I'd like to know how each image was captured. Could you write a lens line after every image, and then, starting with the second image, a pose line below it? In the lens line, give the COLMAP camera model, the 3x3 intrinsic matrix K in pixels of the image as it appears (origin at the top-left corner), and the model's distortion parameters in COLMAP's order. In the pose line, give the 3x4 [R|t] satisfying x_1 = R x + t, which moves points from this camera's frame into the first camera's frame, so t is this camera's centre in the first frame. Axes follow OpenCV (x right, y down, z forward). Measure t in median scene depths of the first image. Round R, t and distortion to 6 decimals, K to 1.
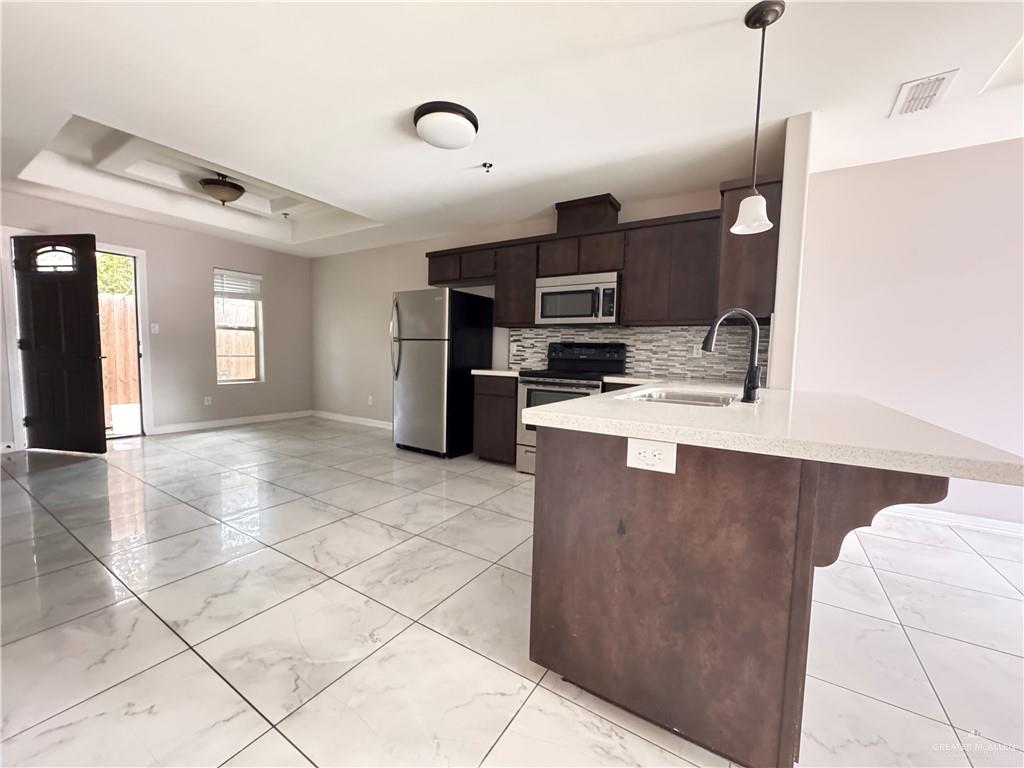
lens RADIAL K [[410.1, 0, 510.5], [0, 410.1, 380.7], [0, 0, 1]] dist [-0.004260, 0.000763]
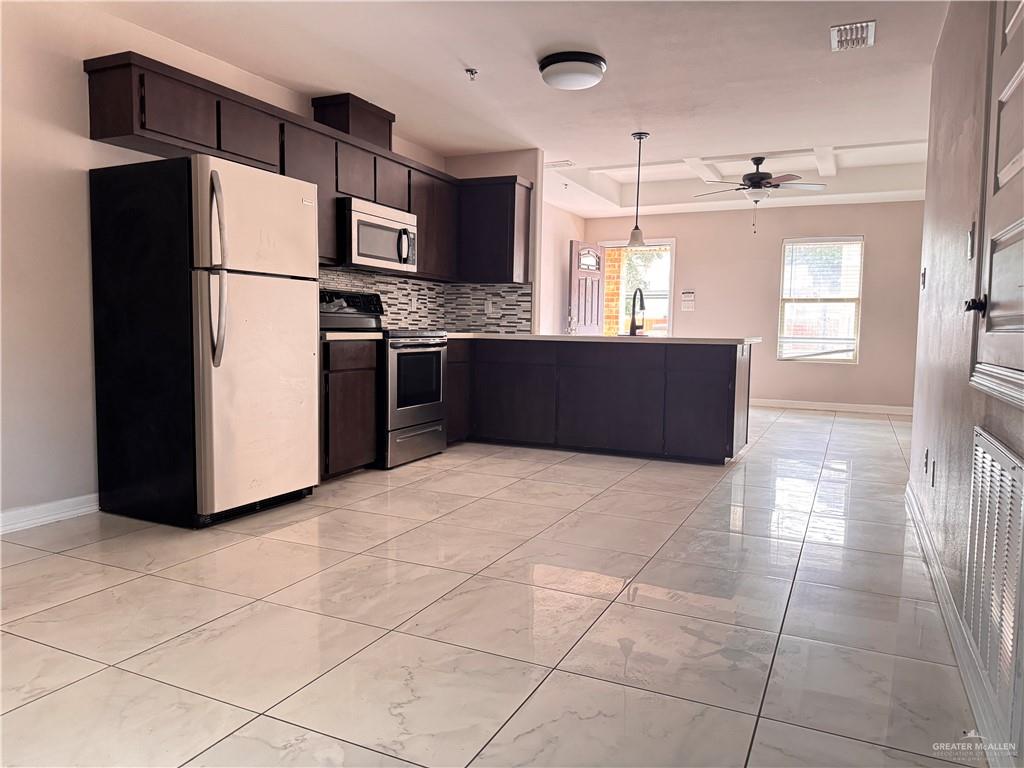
lens RADIAL K [[717.6, 0, 511.6], [0, 717.6, 389.2], [0, 0, 1]] dist [0.049129, -0.057577]
pose [[-0.126939, -0.113062, 0.985446, -1.221775], [0.046616, 0.991705, 0.119785, -0.060791], [-0.990814, 0.061143, -0.120616, 0.905164]]
